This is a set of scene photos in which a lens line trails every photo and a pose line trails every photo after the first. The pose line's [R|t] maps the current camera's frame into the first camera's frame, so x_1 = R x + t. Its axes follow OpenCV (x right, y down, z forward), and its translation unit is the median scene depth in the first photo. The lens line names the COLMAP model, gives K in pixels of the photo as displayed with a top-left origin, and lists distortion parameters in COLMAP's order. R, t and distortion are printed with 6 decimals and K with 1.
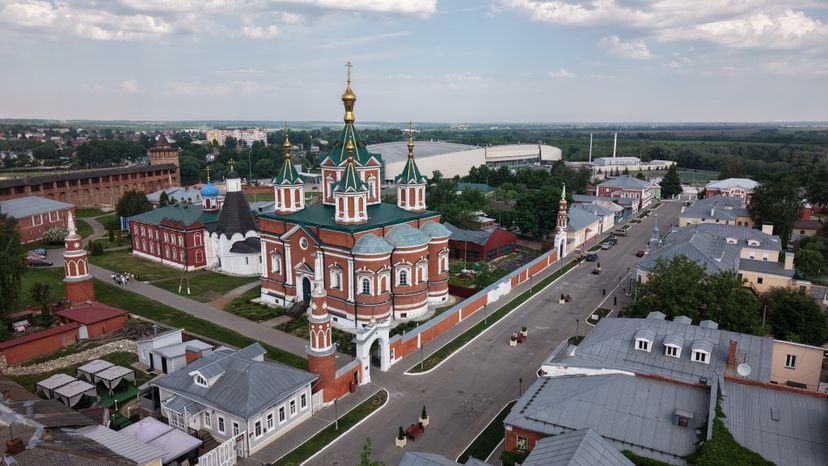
lens RADIAL K [[519.7, 0, 426.7], [0, 519.7, 202.0], [0, 0, 1]] dist [0.031719, -0.024313]
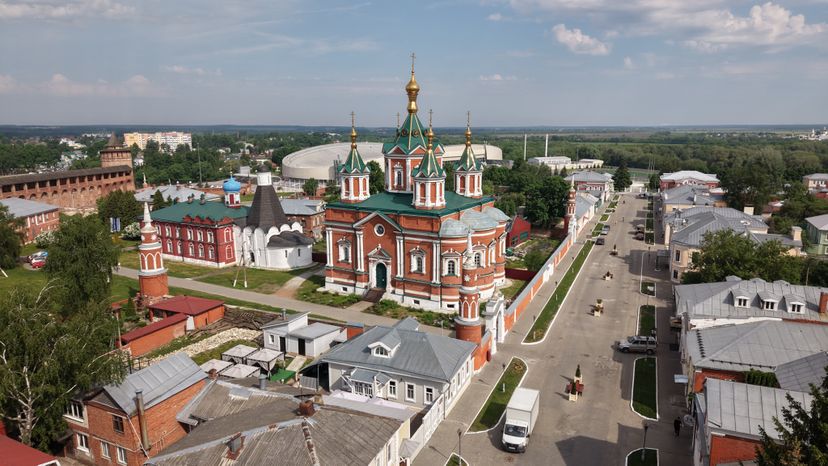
lens RADIAL K [[519.7, 0, 414.1], [0, 519.7, 203.4], [0, 0, 1]] dist [0.031719, -0.024313]
pose [[0.989982, -0.023106, 0.139291, -0.294687], [0.023934, 0.999704, -0.004272, 0.032076], [-0.139151, 0.007563, 0.990242, -0.016120]]
